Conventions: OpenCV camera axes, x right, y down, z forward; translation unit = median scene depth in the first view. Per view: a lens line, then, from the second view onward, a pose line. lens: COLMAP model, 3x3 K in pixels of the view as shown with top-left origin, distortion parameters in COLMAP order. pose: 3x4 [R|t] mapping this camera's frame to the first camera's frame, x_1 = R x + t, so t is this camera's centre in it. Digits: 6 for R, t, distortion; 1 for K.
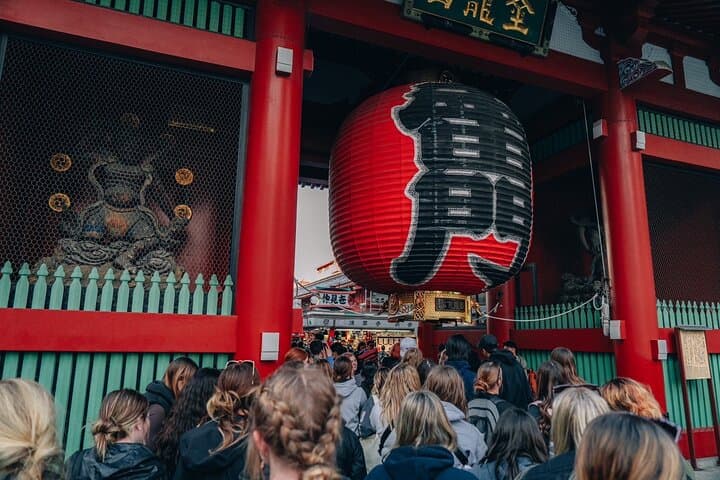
lens RADIAL K [[488.6, 0, 363.2], [0, 488.6, 239.7], [0, 0, 1]] dist [0.024252, -0.003232]
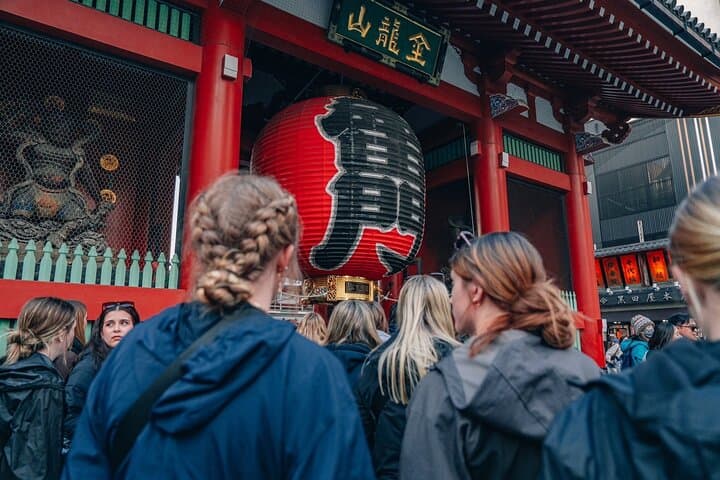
lens RADIAL K [[488.6, 0, 363.9], [0, 488.6, 239.9], [0, 0, 1]] dist [0.024252, -0.003232]
pose [[0.968060, 0.031574, 0.248724, -0.111625], [-0.029872, 0.999497, -0.010615, 0.032967], [-0.248934, 0.002846, 0.968516, -0.151611]]
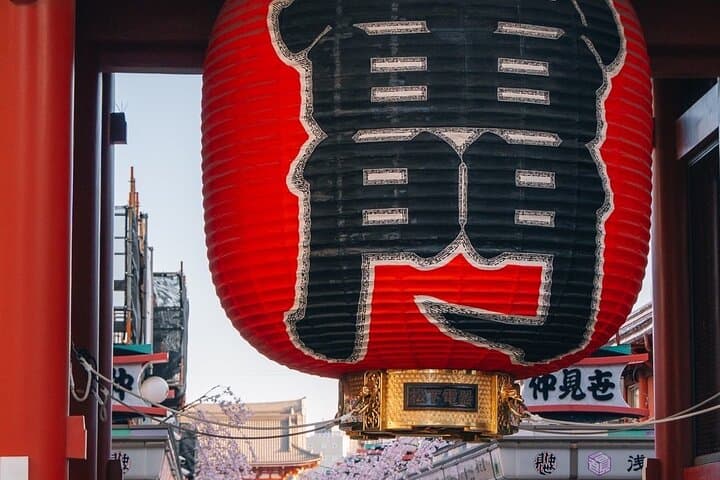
lens RADIAL K [[2531.2, 0, 360.5], [0, 2531.2, 242.3], [0, 0, 1]] dist [0.133200, 0.000000]
pose [[0.942277, -0.054696, -0.330337, 0.993773], [0.076643, 0.995607, 0.053775, -0.165864], [0.325945, -0.075989, 0.942330, -1.408854]]
